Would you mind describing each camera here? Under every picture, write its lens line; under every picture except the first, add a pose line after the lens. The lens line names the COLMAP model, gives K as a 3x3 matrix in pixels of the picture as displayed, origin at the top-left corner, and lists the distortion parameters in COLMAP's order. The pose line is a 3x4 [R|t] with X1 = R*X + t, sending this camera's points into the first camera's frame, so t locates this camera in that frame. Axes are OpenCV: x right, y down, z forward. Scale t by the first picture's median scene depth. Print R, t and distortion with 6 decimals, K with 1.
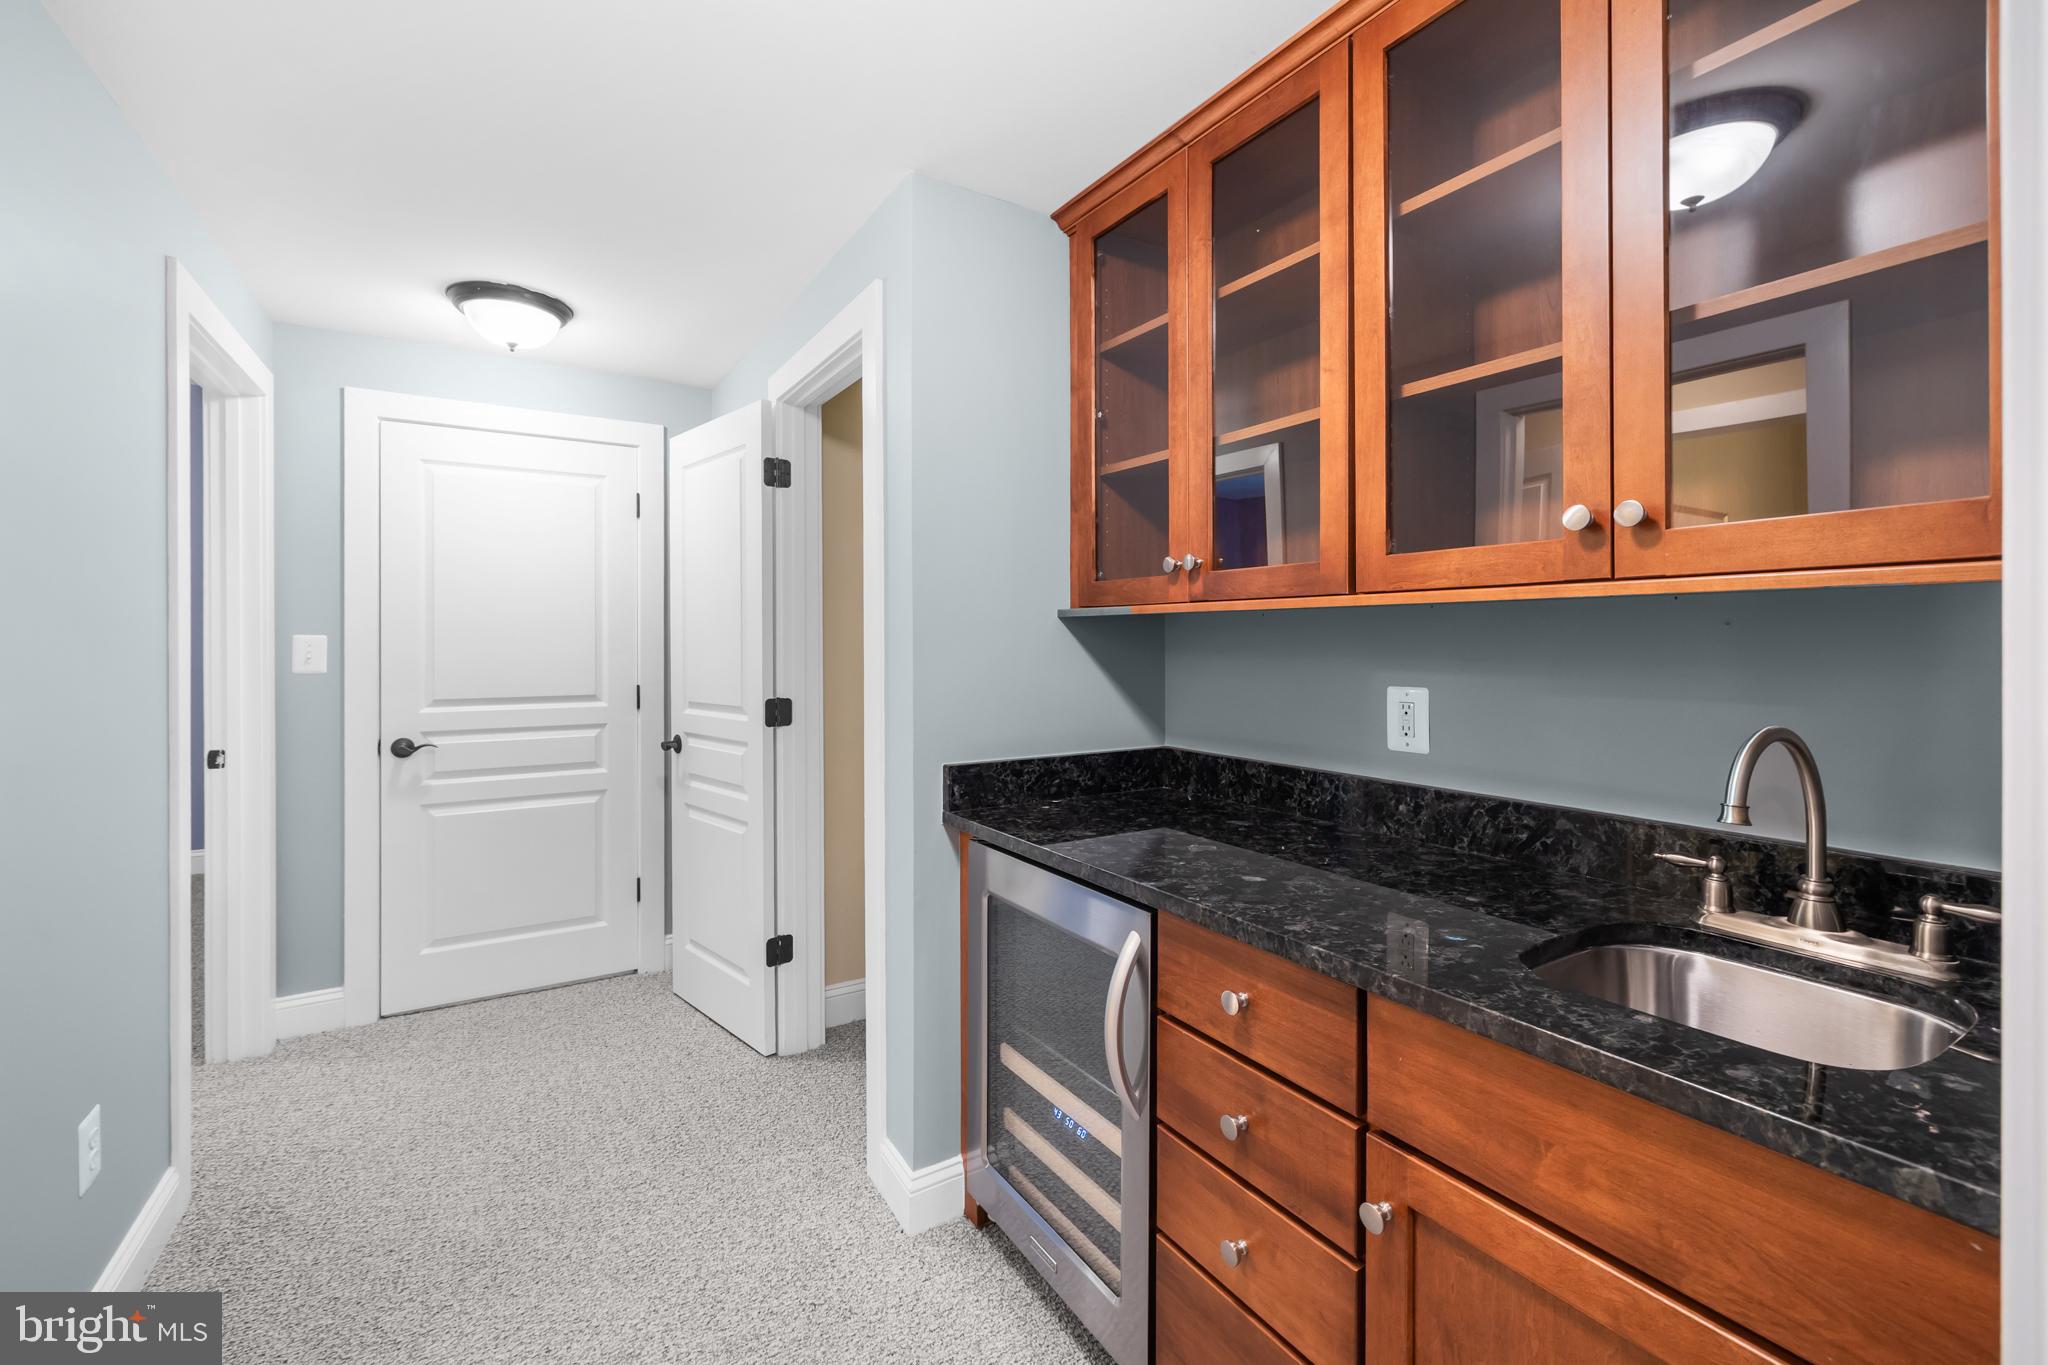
lens RADIAL K [[878.9, 0, 1023.7], [0, 878.9, 639.8], [0, 0, 1]] dist [0.004151, -0.001281]
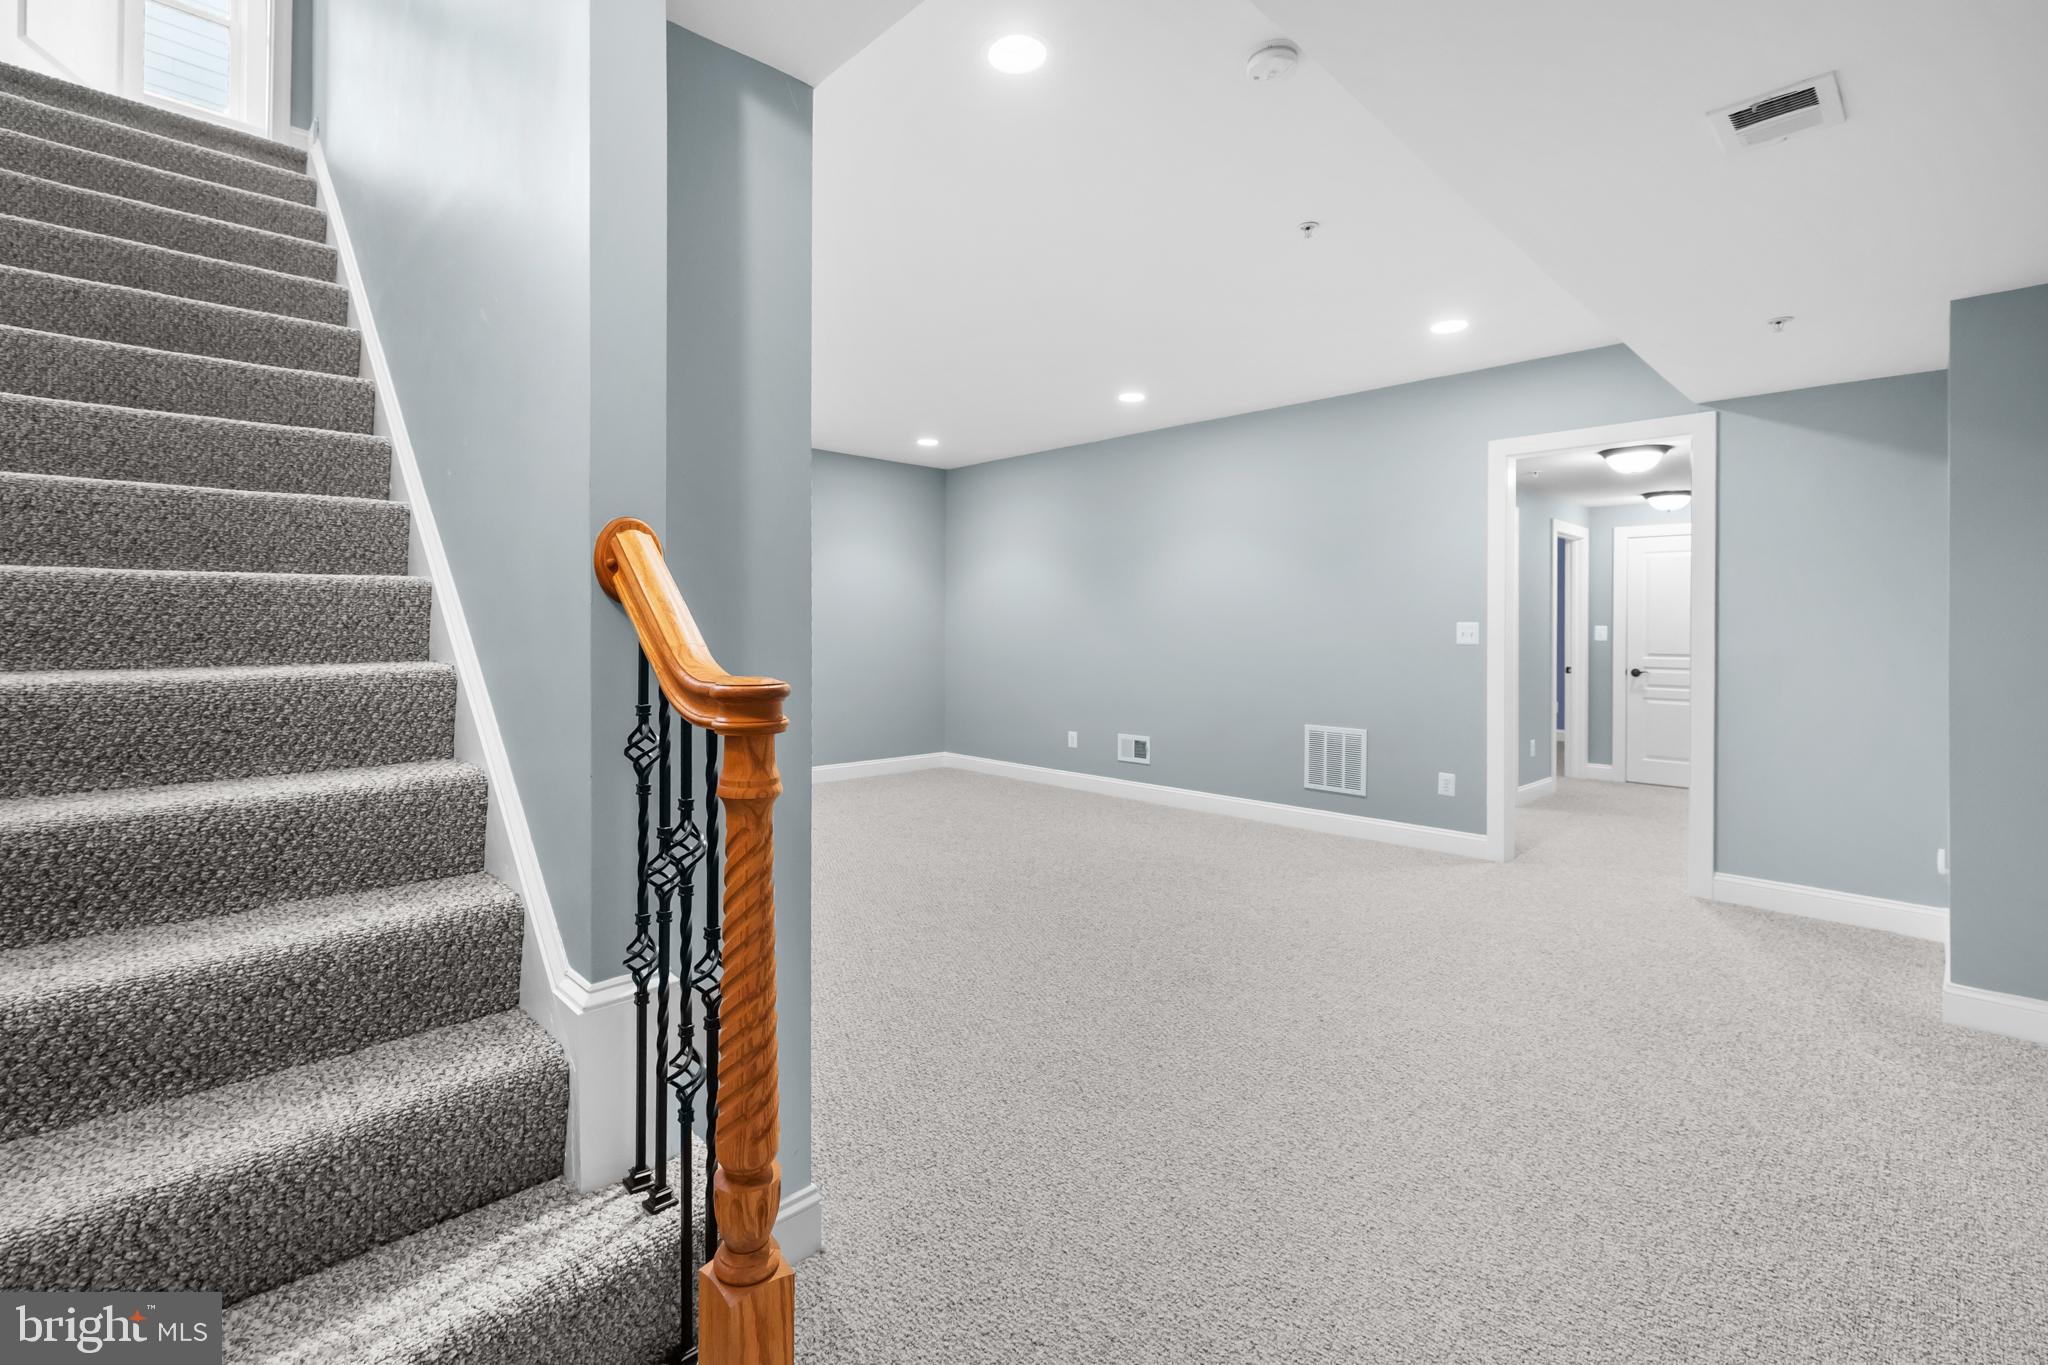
lens RADIAL K [[878.9, 0, 1022.5], [0, 878.9, 625.2], [0, 0, 1]] dist [0.004151, -0.001281]
pose [[0.227834, 0.000520, -0.973700, 1.318345], [-0.006623, 0.999978, -0.001016, 0.005883], [0.973678, 0.006680, 0.227832, -1.240398]]
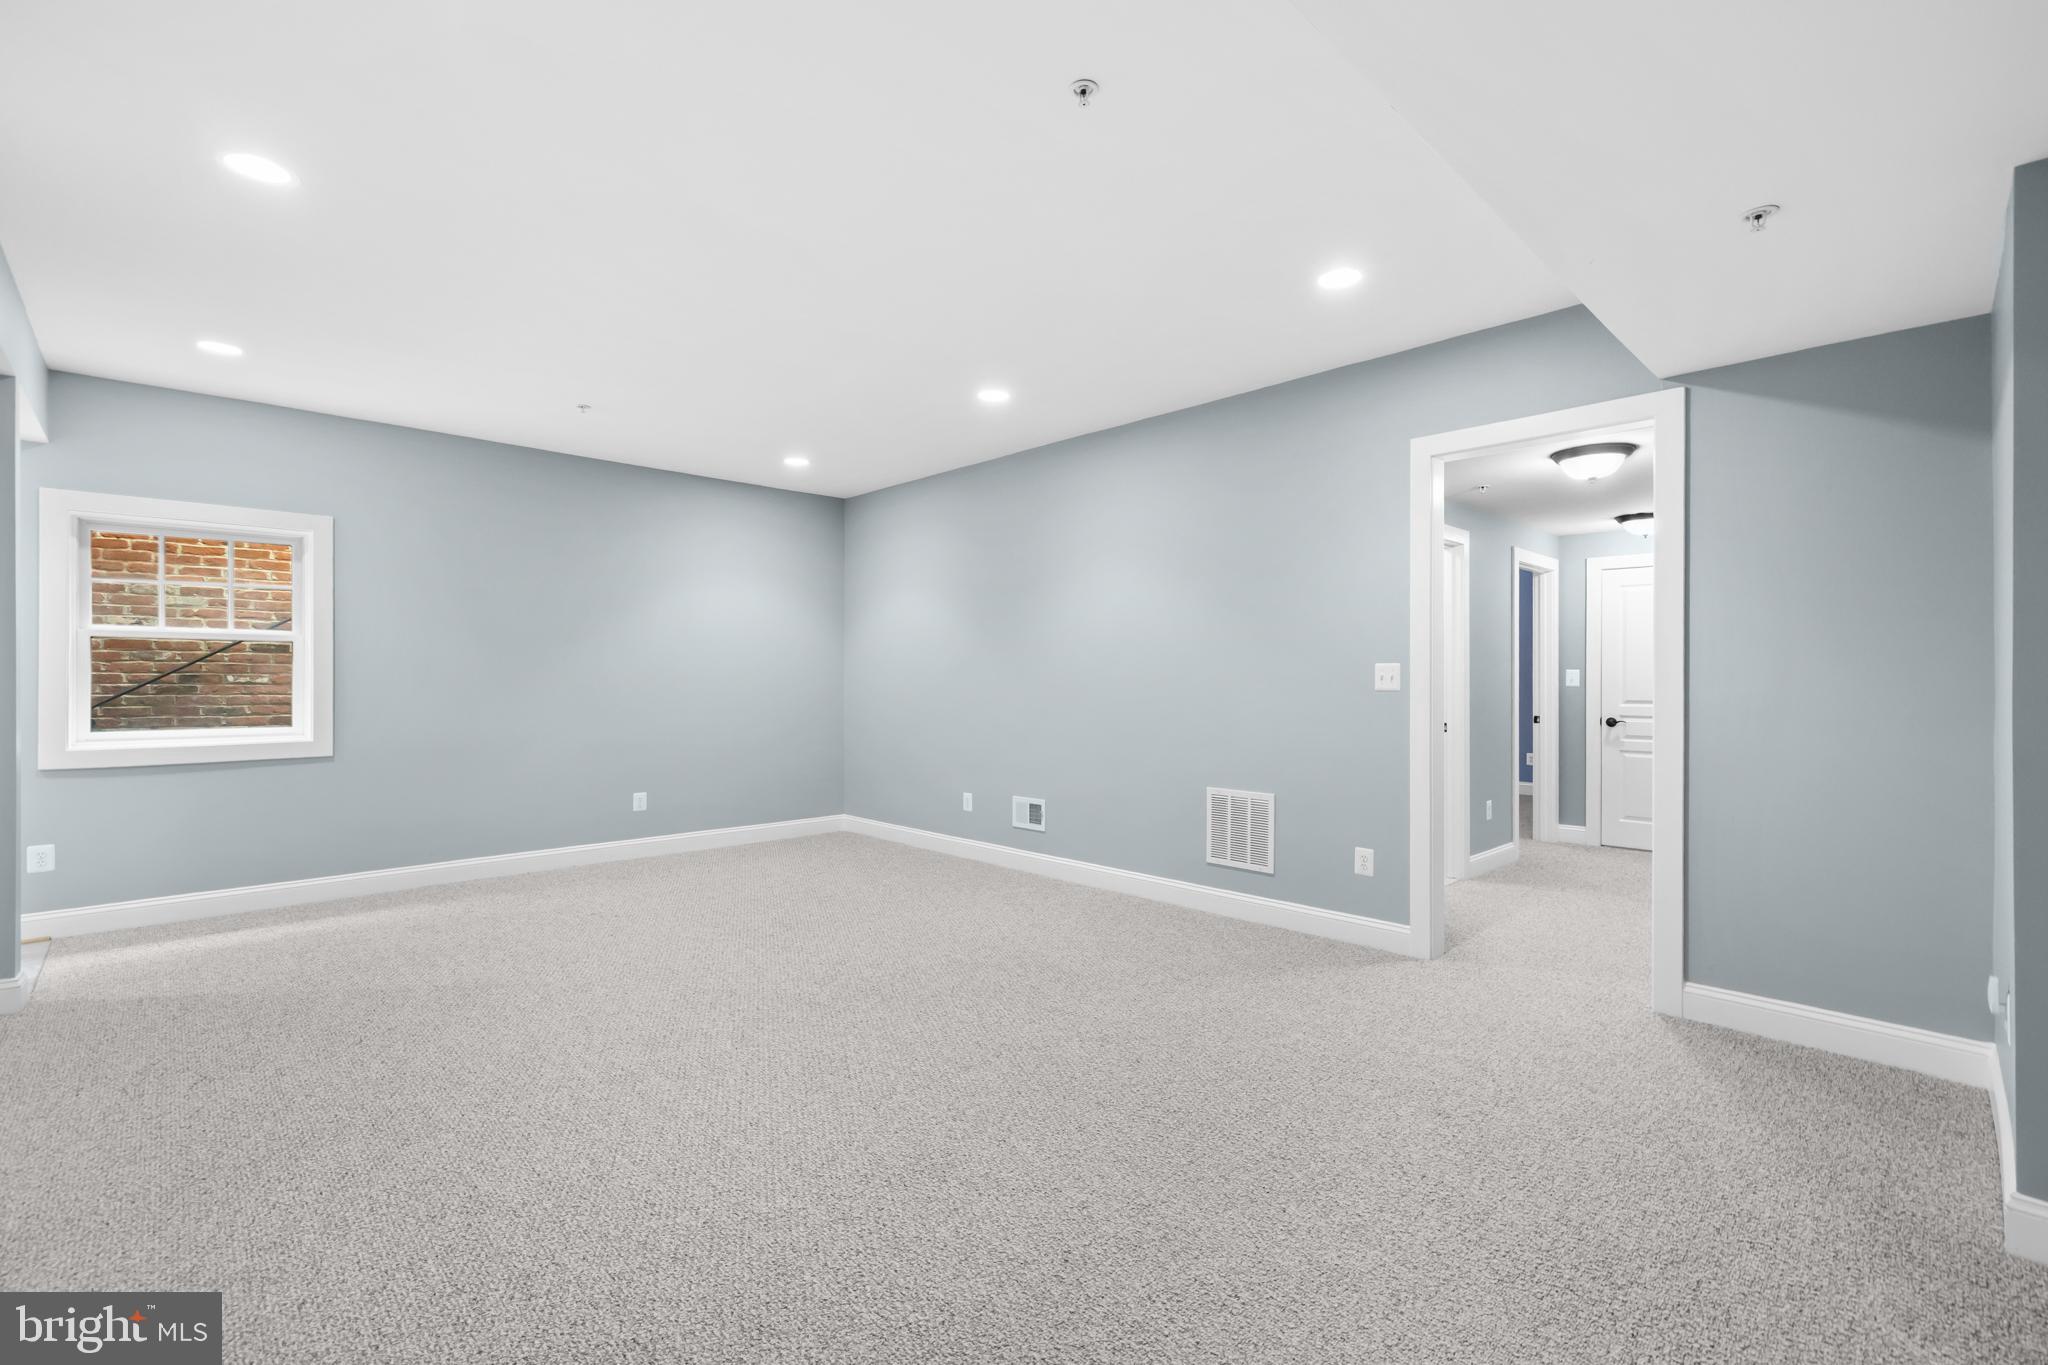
lens RADIAL K [[878.9, 0, 1021.9], [0, 878.9, 677.5], [0, 0, 1]] dist [0.004151, -0.001281]
pose [[0.228092, 0.002174, -0.973637, 1.096154], [-0.001516, 0.999997, 0.001878, 0.013014], [0.973638, 0.001047, 0.228095, -0.920020]]
